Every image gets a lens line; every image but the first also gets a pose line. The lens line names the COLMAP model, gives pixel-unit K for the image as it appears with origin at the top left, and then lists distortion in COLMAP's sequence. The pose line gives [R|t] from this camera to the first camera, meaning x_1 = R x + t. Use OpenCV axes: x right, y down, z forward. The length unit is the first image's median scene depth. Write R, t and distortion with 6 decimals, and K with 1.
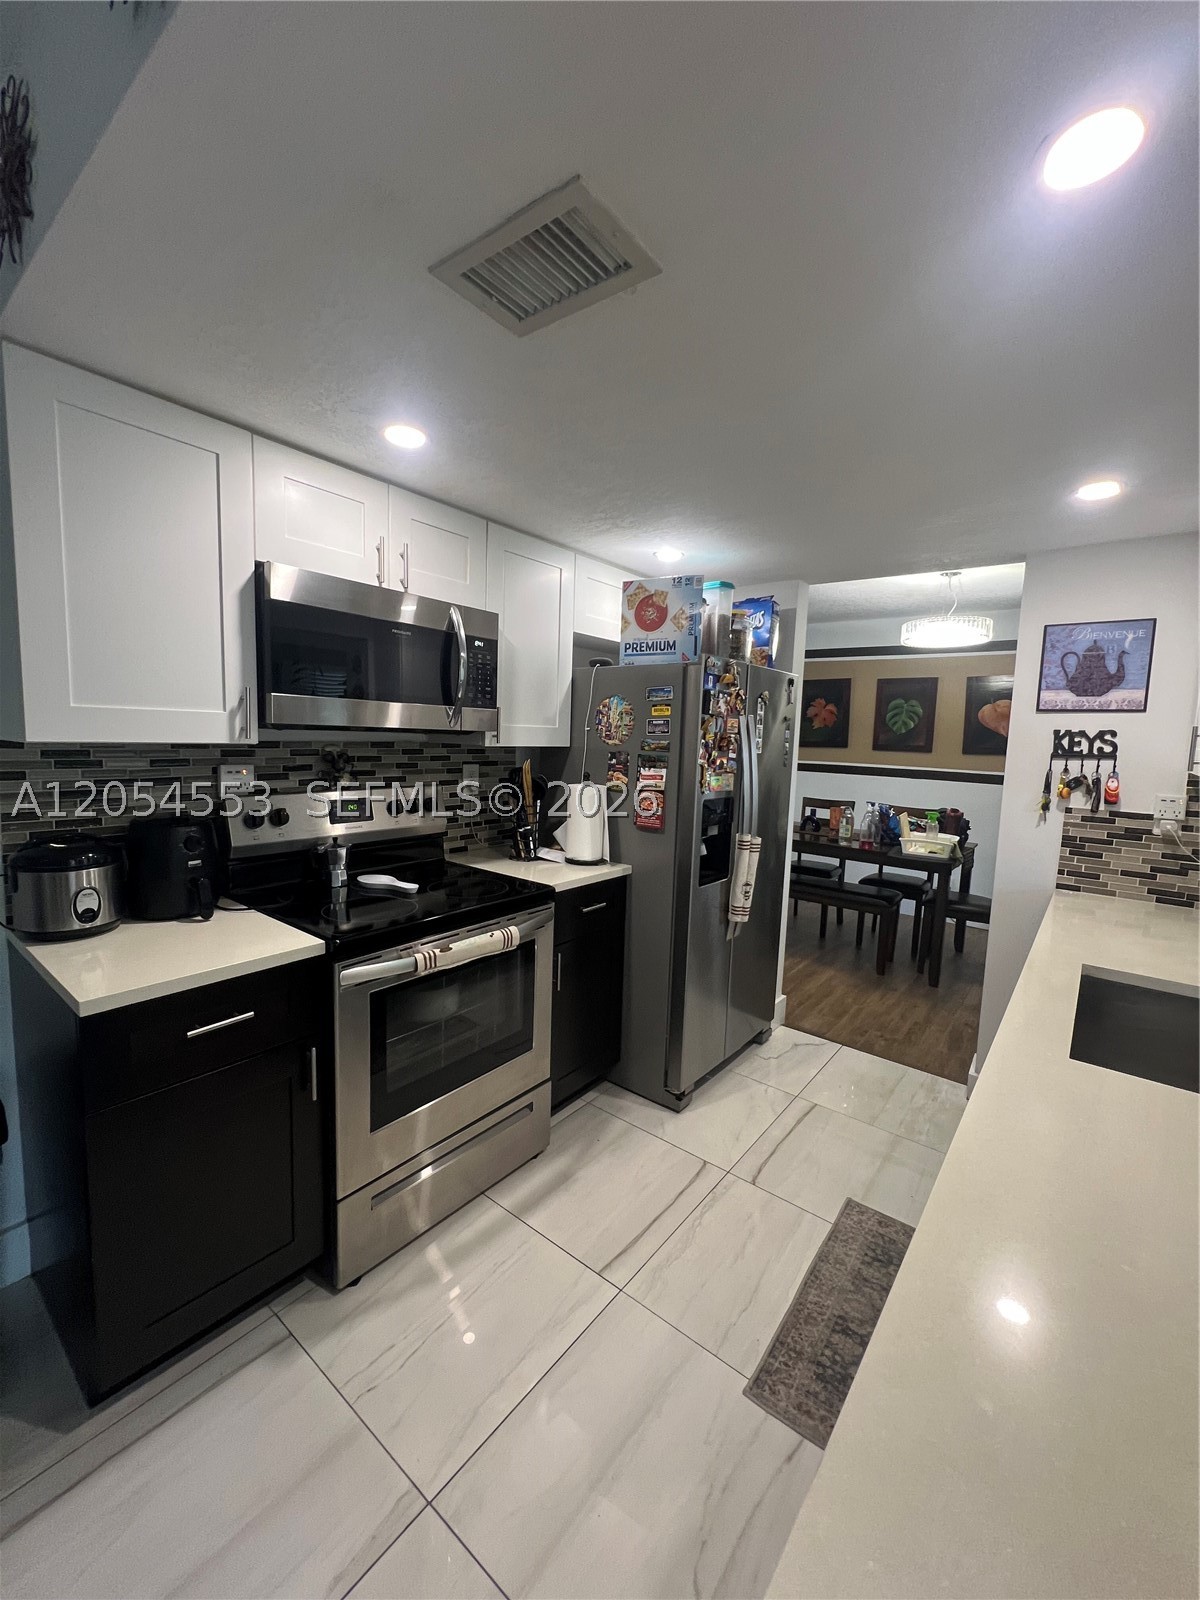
lens RADIAL K [[645.0, 0, 600.4], [0, 645.0, 800.8], [0, 0, 1]] dist [-0.004892, 0.001177]
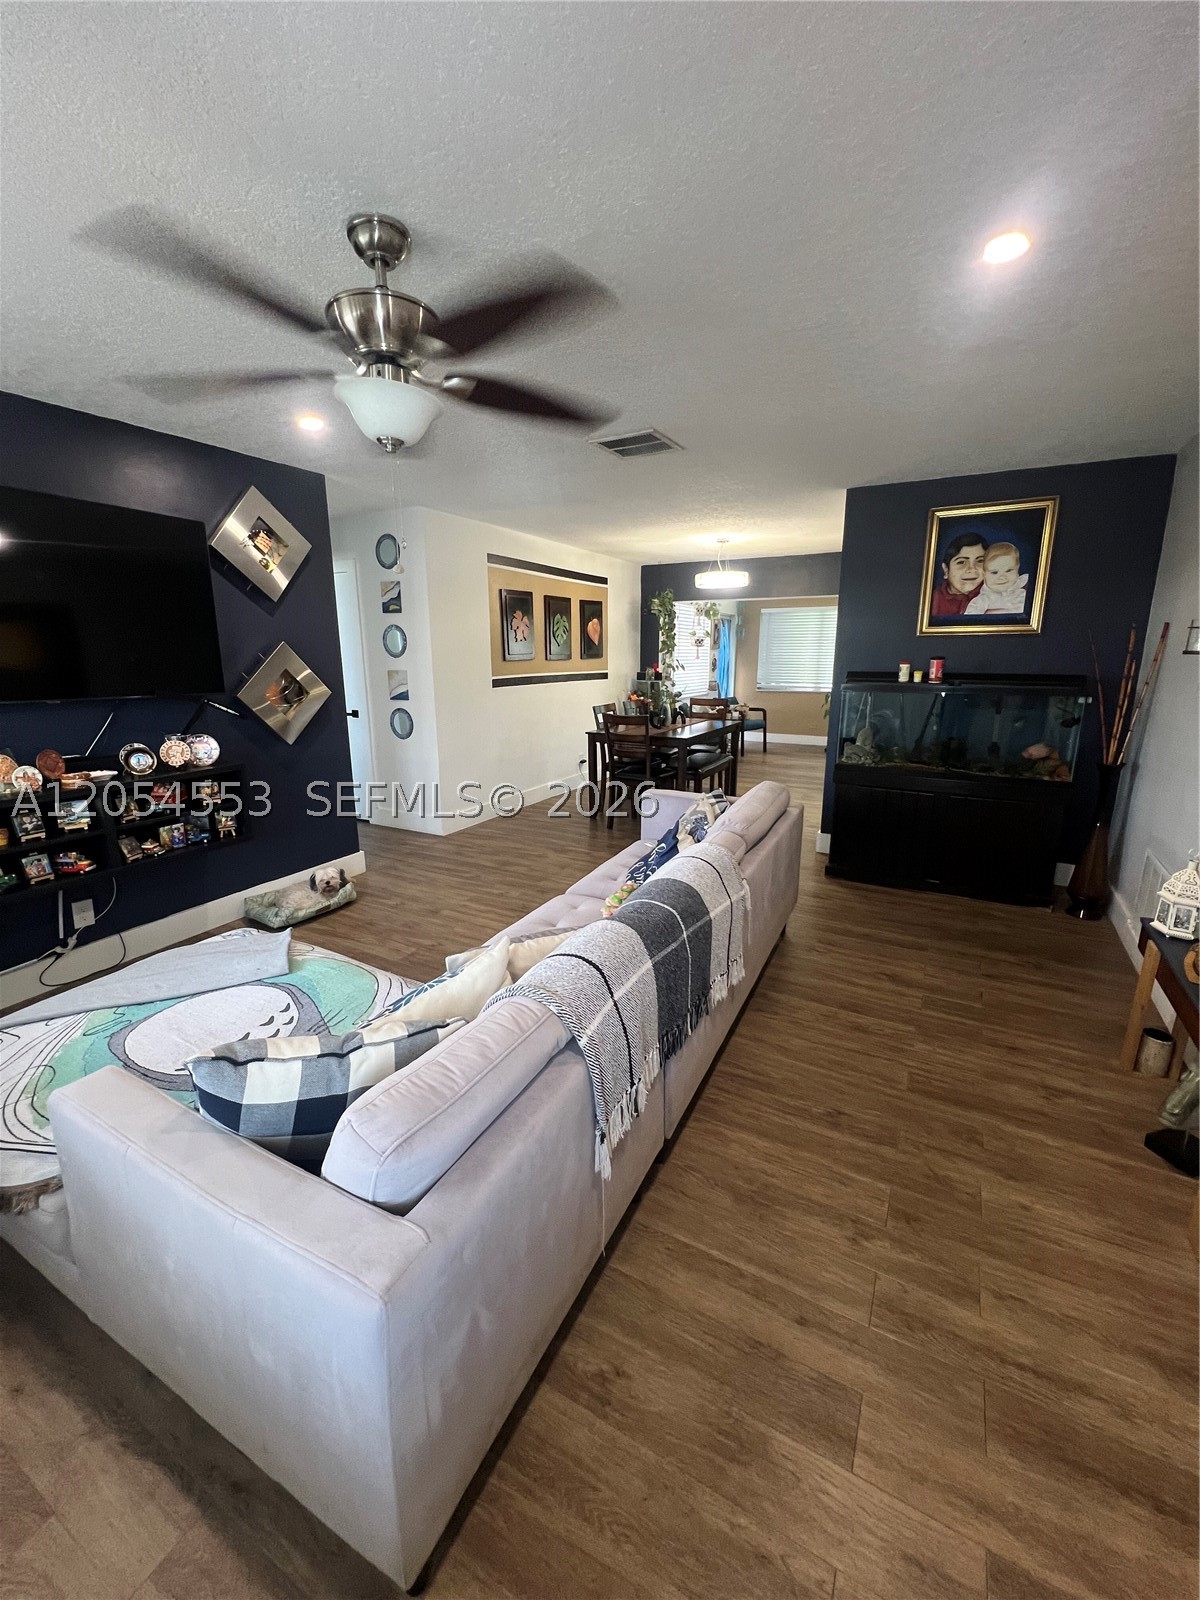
lens RADIAL K [[645.0, 0, 598.0], [0, 645.0, 800.2], [0, 0, 1]] dist [-0.004892, 0.001177]
pose [[-0.164187, -0.255631, 0.952731, -1.773343], [0.098077, 0.956821, 0.273630, -0.349500], [-0.981541, 0.138368, -0.132026, 2.657126]]
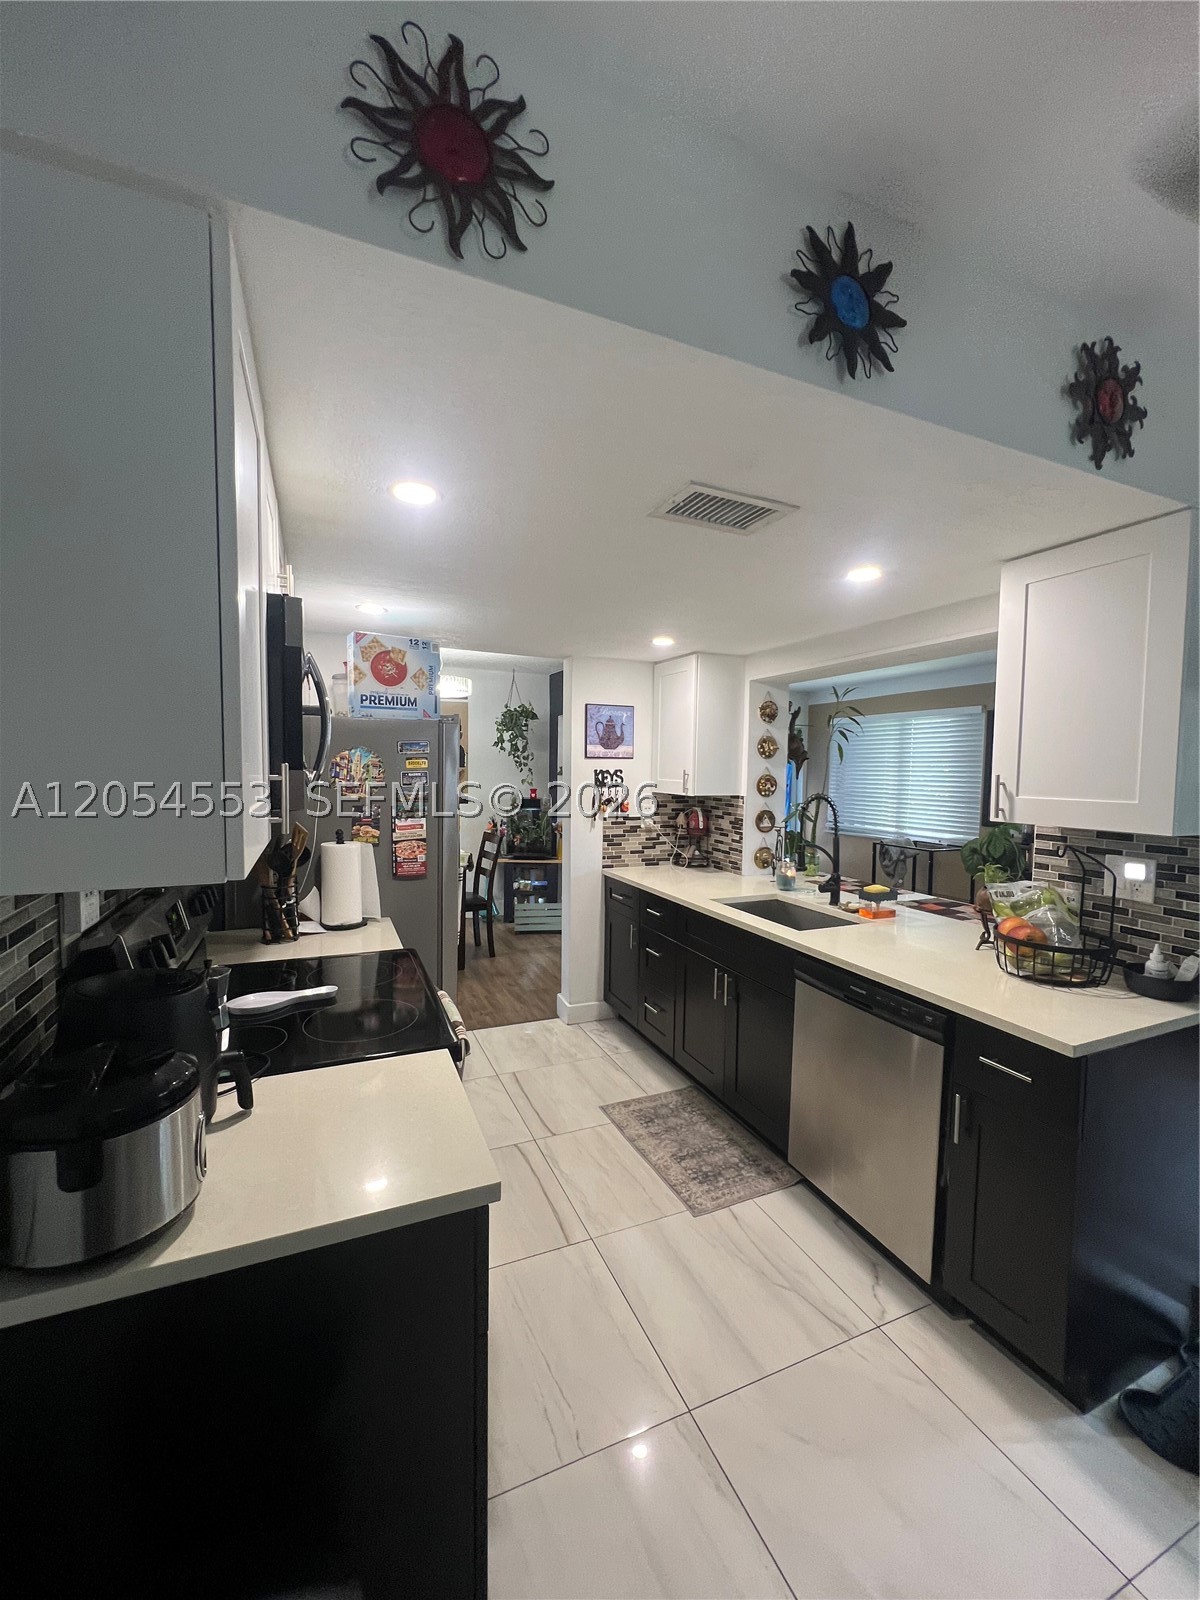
lens RADIAL K [[645.0, 0, 600.0], [0, 645.0, 799.0], [0, 0, 1]] dist [-0.004892, 0.001177]
pose [[0.472848, -0.071515, 0.878237, -0.719032], [0.095079, 0.995023, 0.029834, -0.087342], [-0.875999, 0.069395, 0.477294, 0.242285]]
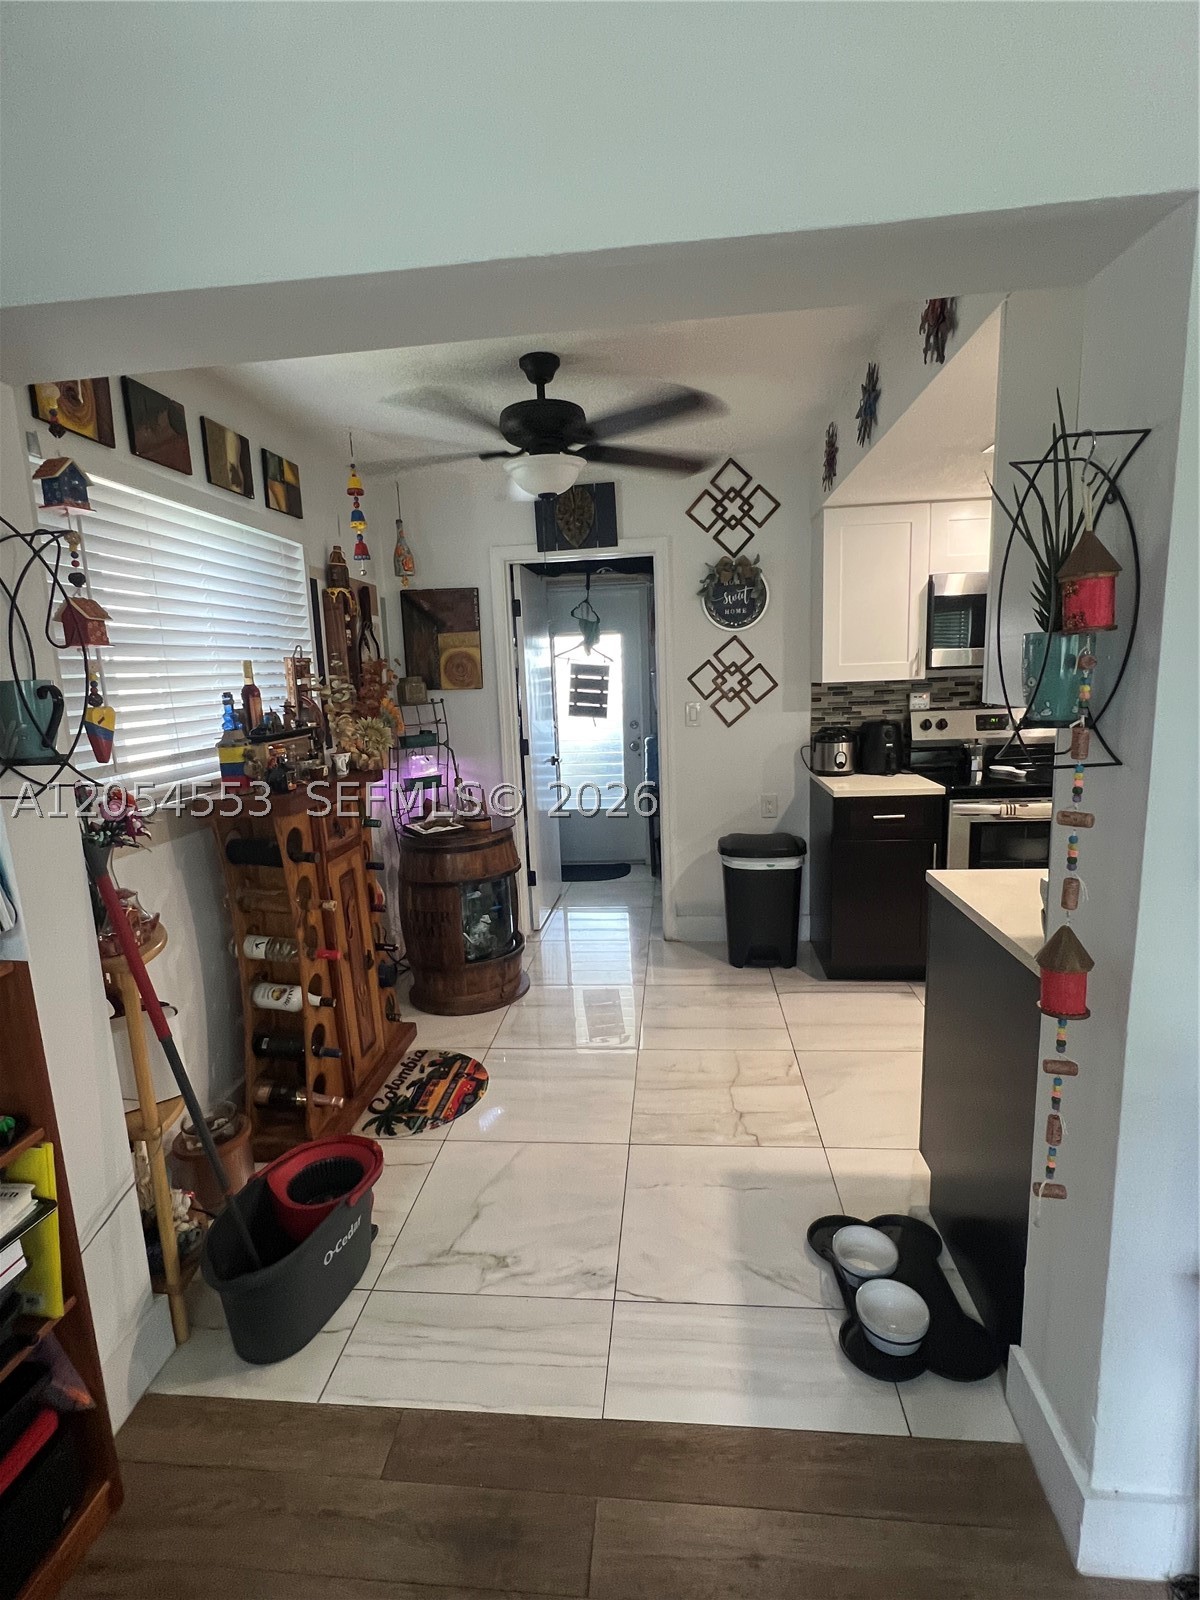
lens RADIAL K [[758.1, 0, 599.5], [0, 758.1, 800.3], [0, 0, 1]] dist [-0.000480, 0.000124]
pose [[0.535042, 0.087053, -0.840328, 0.558071], [-0.032114, 0.996054, 0.082738, 0.072718], [0.844215, -0.017282, 0.535727, -0.635341]]
